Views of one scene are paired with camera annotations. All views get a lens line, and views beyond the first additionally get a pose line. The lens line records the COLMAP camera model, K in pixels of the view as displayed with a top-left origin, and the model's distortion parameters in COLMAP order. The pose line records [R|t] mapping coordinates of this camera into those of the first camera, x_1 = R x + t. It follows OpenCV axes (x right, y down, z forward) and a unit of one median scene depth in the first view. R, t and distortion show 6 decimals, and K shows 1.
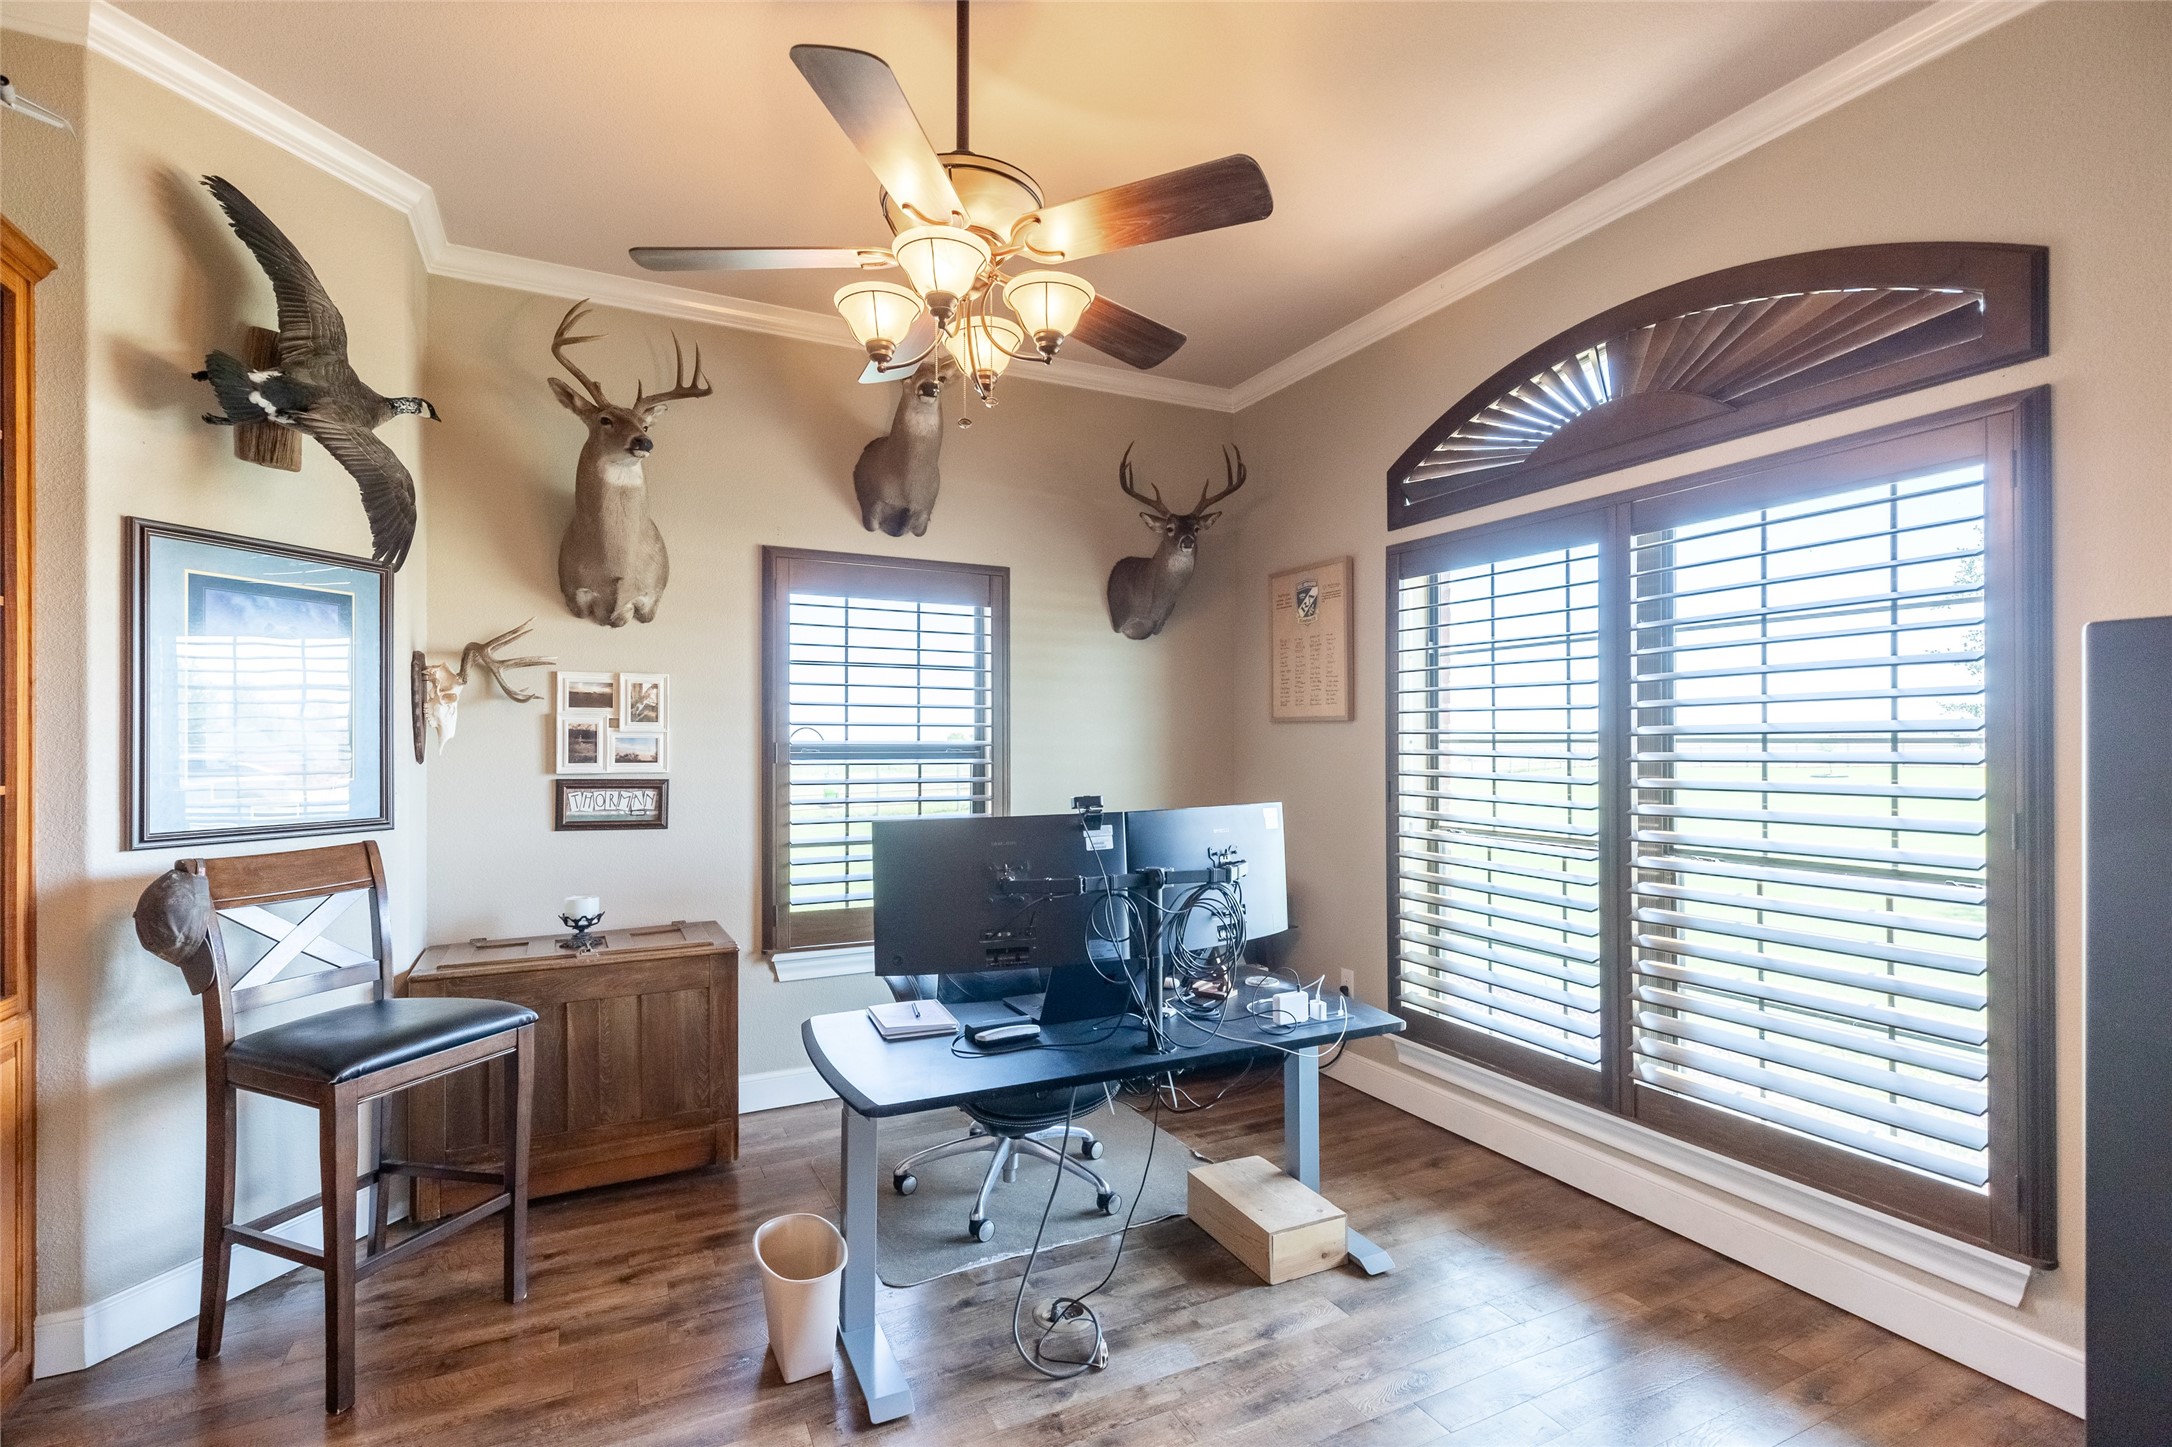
lens RADIAL K [[987.1, 0, 1101.4], [0, 987.1, 718.6], [0, 0, 1]] dist [0.003679, 0.000938]
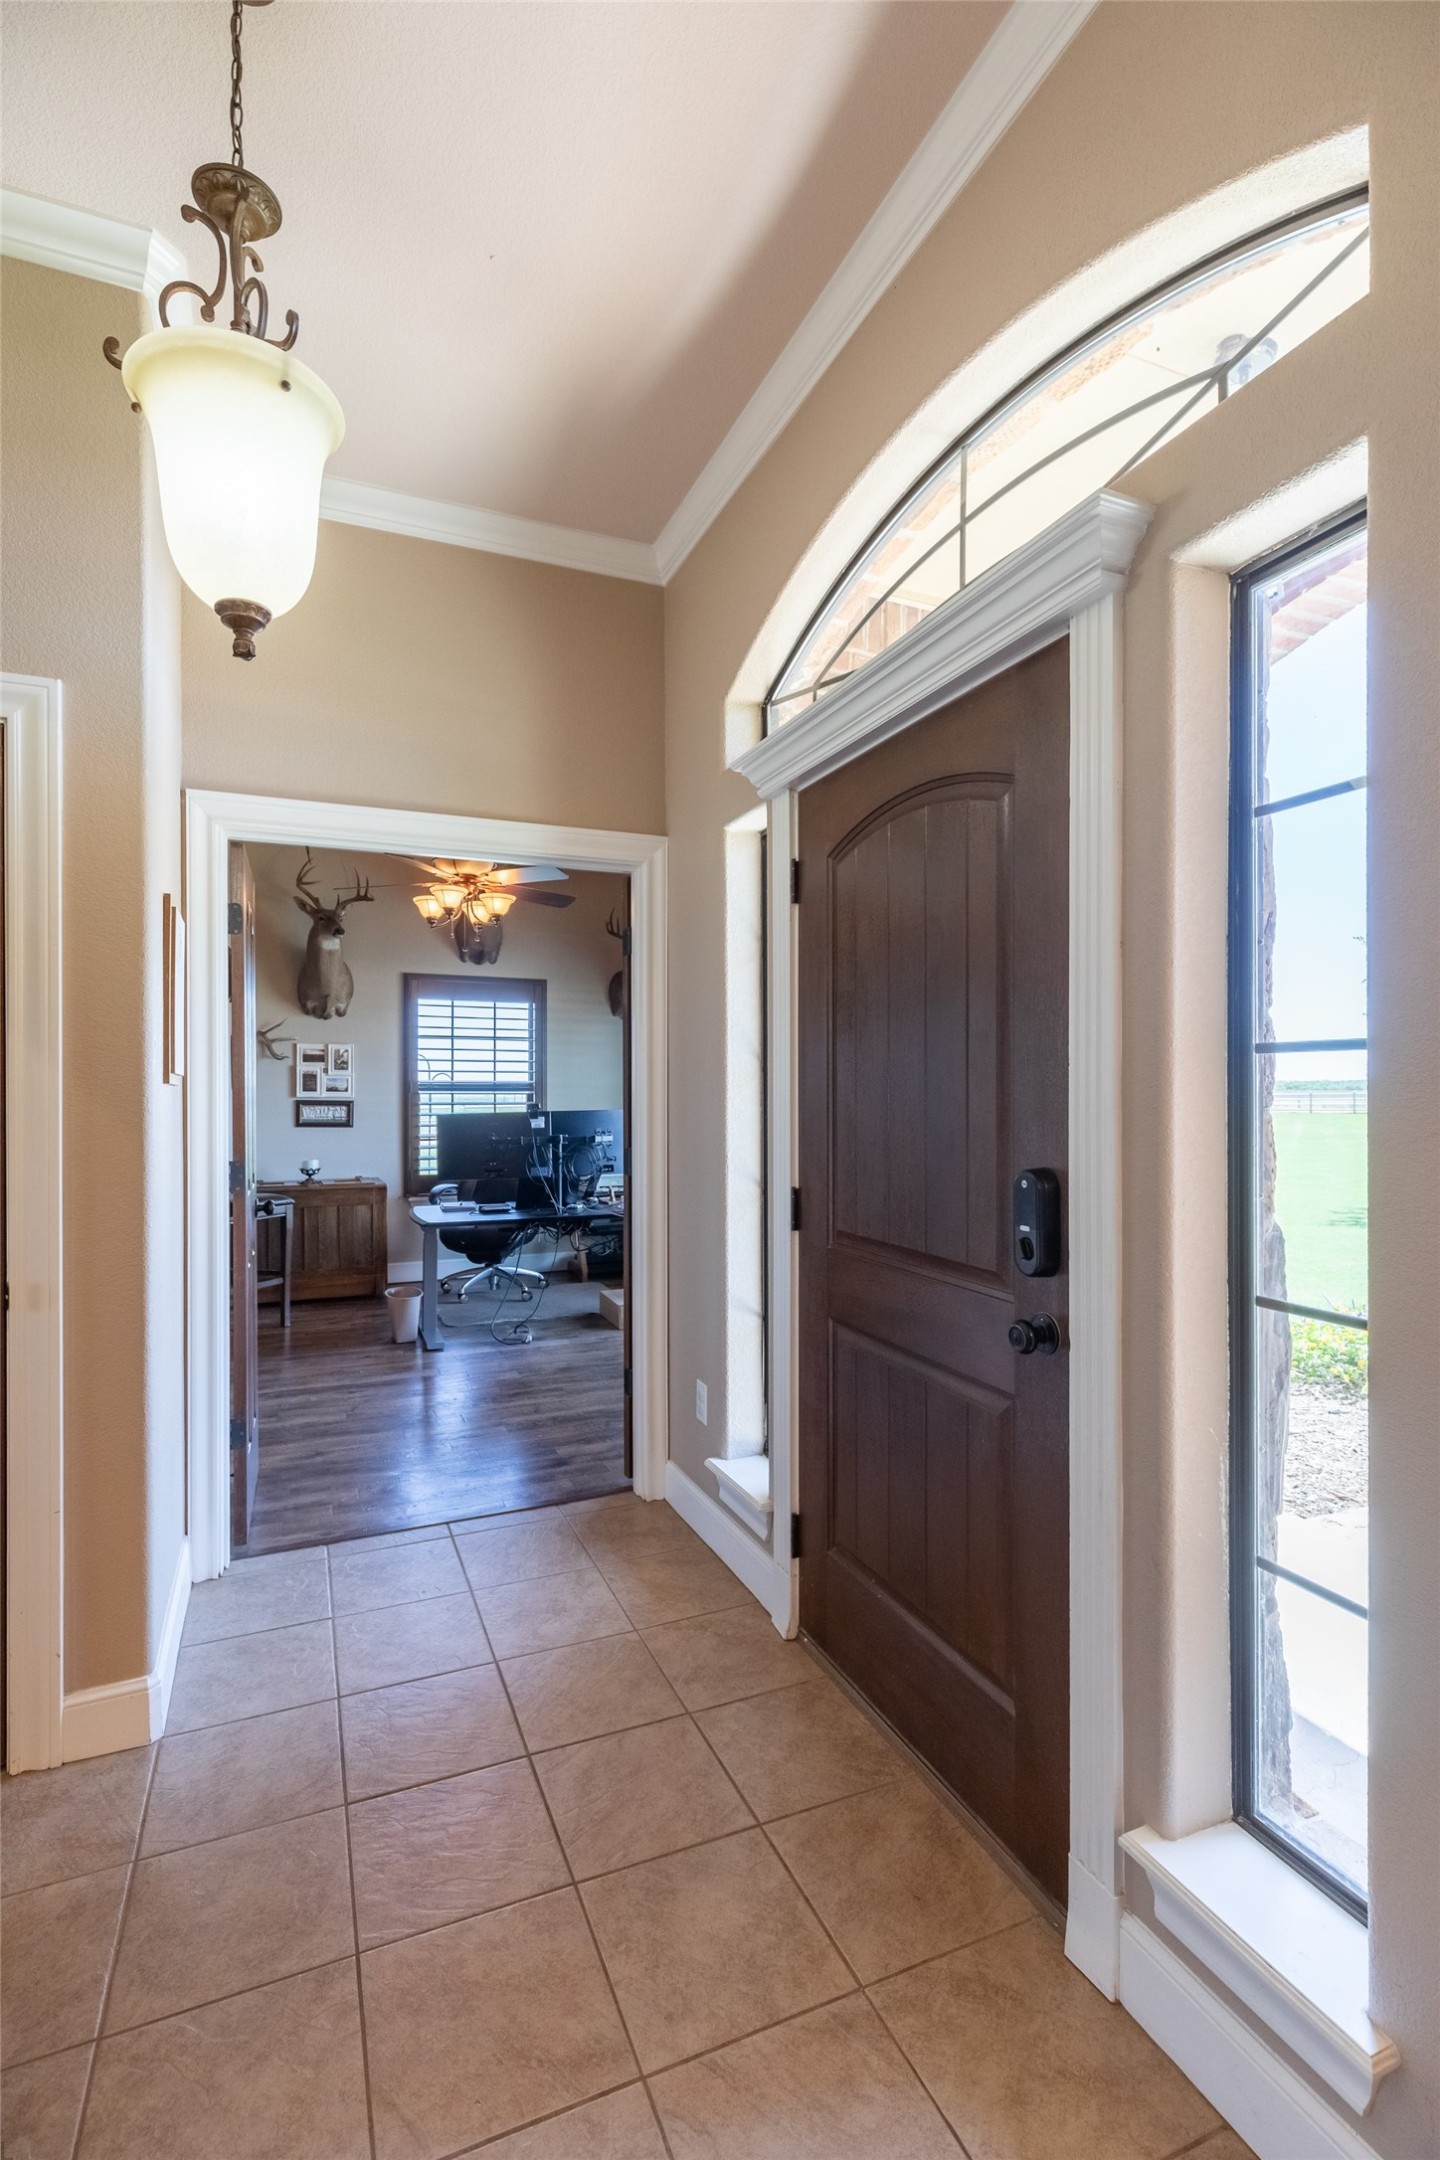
lens RADIAL K [[981.6, 0, 708.2], [0, 981.6, 1070.9], [0, 0, 1]] dist [0.003679, 0.000938]
pose [[0.996878, 0.001037, -0.078950, 0.385815], [-0.000677, 0.999989, 0.004589, -0.003910], [0.078954, -0.004521, 0.996868, -0.816831]]
